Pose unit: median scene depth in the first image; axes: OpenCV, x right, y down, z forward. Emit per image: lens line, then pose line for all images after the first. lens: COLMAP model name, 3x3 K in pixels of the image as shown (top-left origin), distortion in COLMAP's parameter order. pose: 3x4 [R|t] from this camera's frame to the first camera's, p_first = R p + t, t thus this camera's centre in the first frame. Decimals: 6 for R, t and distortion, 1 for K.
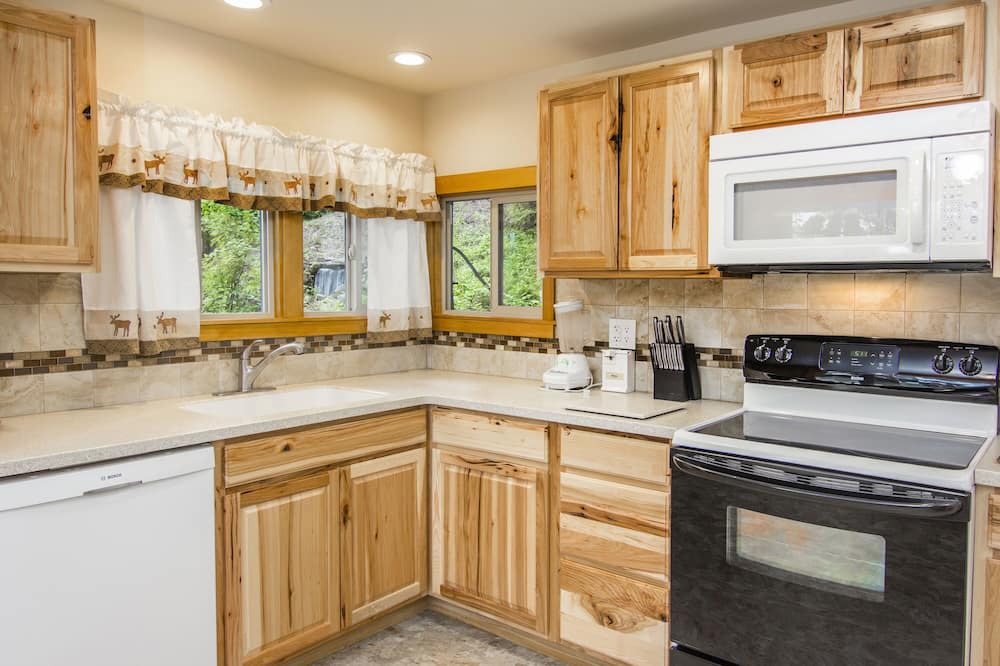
lens RADIAL K [[721.0, 0, 512.4], [0, 721.0, 325.7], [0, 0, 1]] dist [-0.000376, -0.002917]
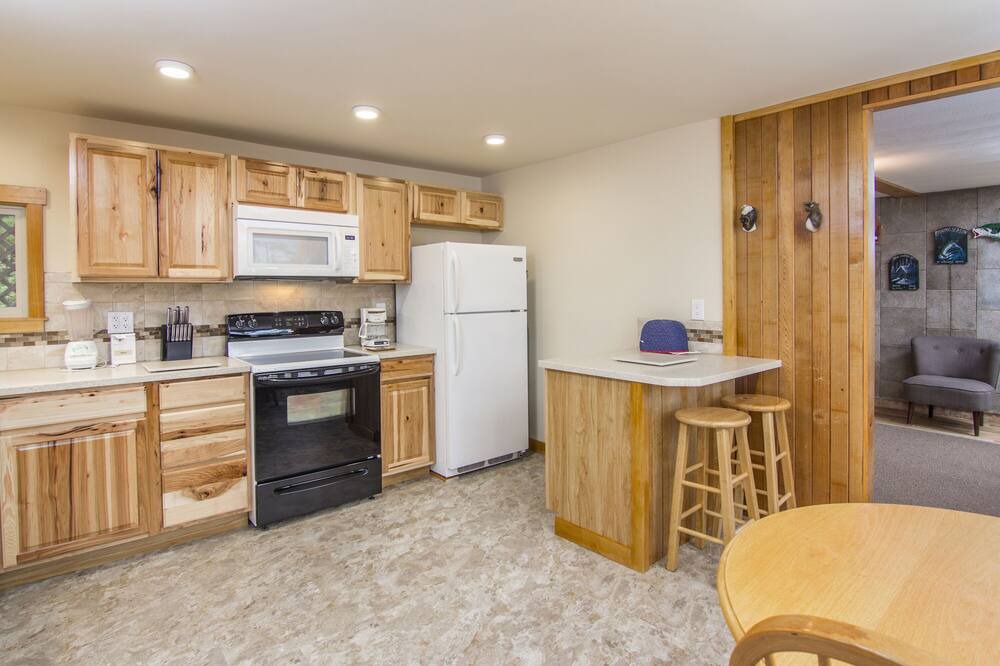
lens RADIAL K [[535.2, 0, 498.6], [0, 535.2, 304.3], [0, 0, 1]] dist [-0.019493, -0.000525]
pose [[0.193393, -0.035898, 0.980464, -0.792252], [0.059656, 0.997912, 0.024770, -0.006035], [-0.979306, 0.053700, 0.195130, 0.093997]]
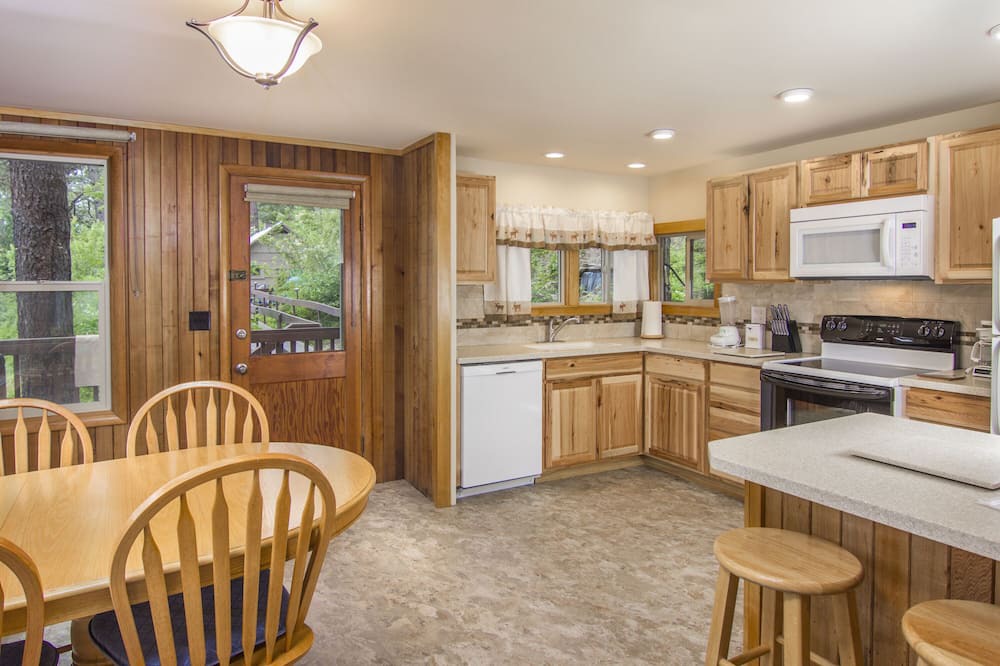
lens RADIAL K [[630.3, 0, 498.1], [0, 630.3, 314.8], [0, 0, 1]] dist [-0.000927, -0.000479]
pose [[0.923304, 0.010165, -0.383936, 0.174708], [-0.011512, 0.999933, -0.001209, 0.021698], [0.383898, 0.005537, 0.923359, -0.712588]]
